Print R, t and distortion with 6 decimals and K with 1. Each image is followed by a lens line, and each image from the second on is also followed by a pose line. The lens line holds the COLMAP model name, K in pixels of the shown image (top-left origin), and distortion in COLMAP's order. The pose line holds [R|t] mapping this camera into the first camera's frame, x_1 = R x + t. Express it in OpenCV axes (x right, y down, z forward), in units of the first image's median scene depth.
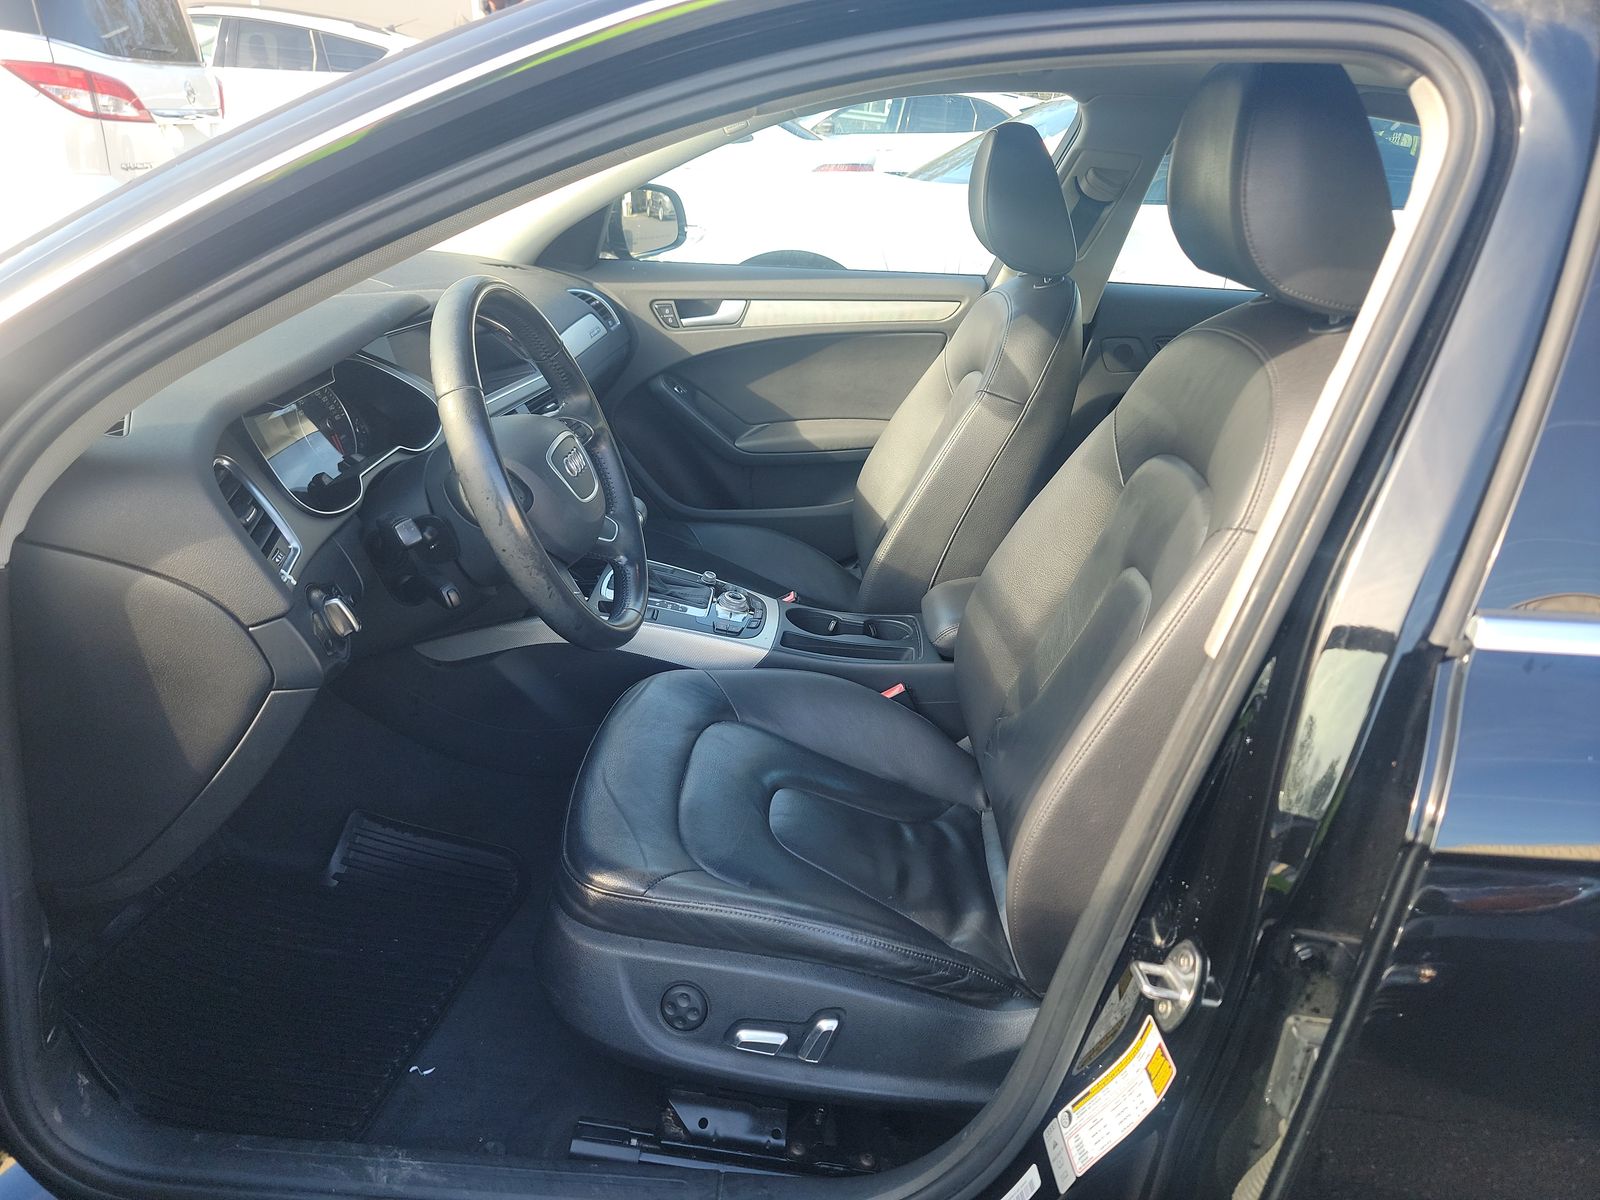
lens RADIAL K [[1101.6, 0, 793.2], [0, 1101.6, 629.6], [0, 0, 1]] dist [0.006130, -0.001496]
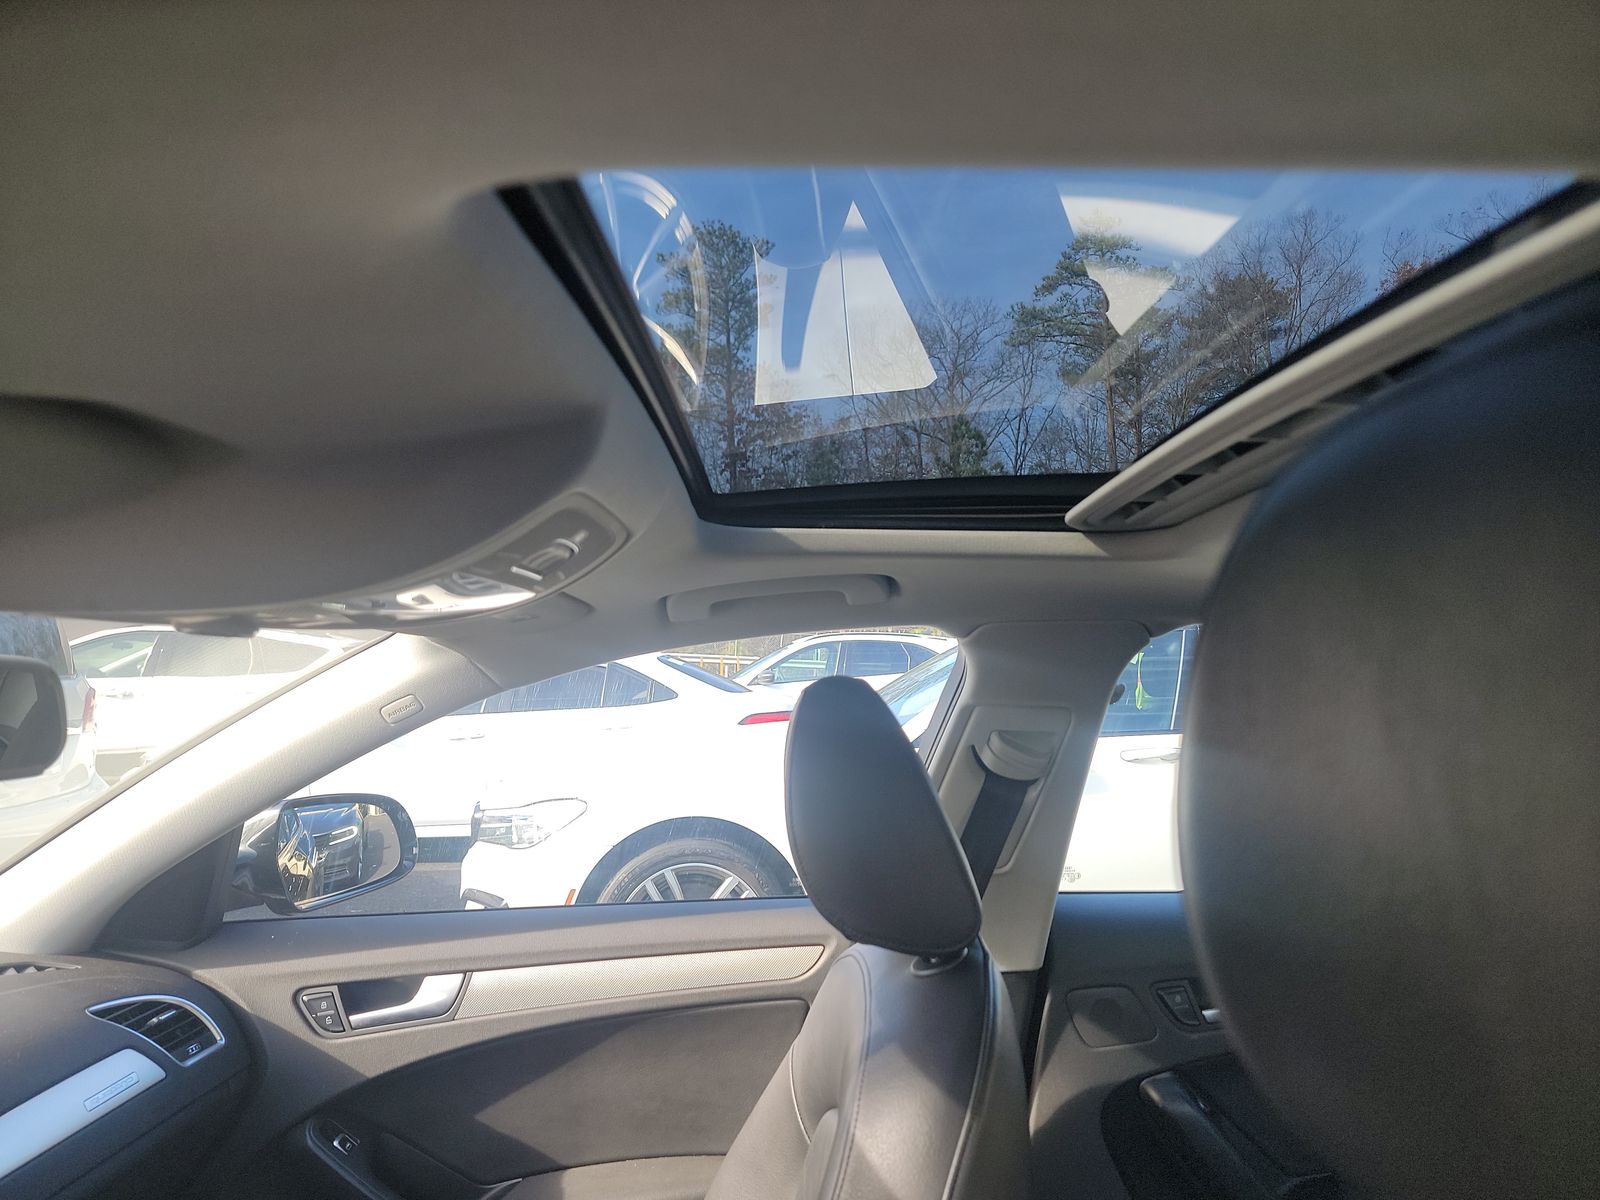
lens RADIAL K [[1101.6, 0, 793.2], [0, 1101.6, 629.6], [0, 0, 1]] dist [0.006130, -0.001496]
pose [[0.996820, -0.070432, 0.037280, 0.125662], [0.079680, 0.887948, -0.452989, -0.179754], [-0.001198, 0.454519, 0.890736, 0.385406]]
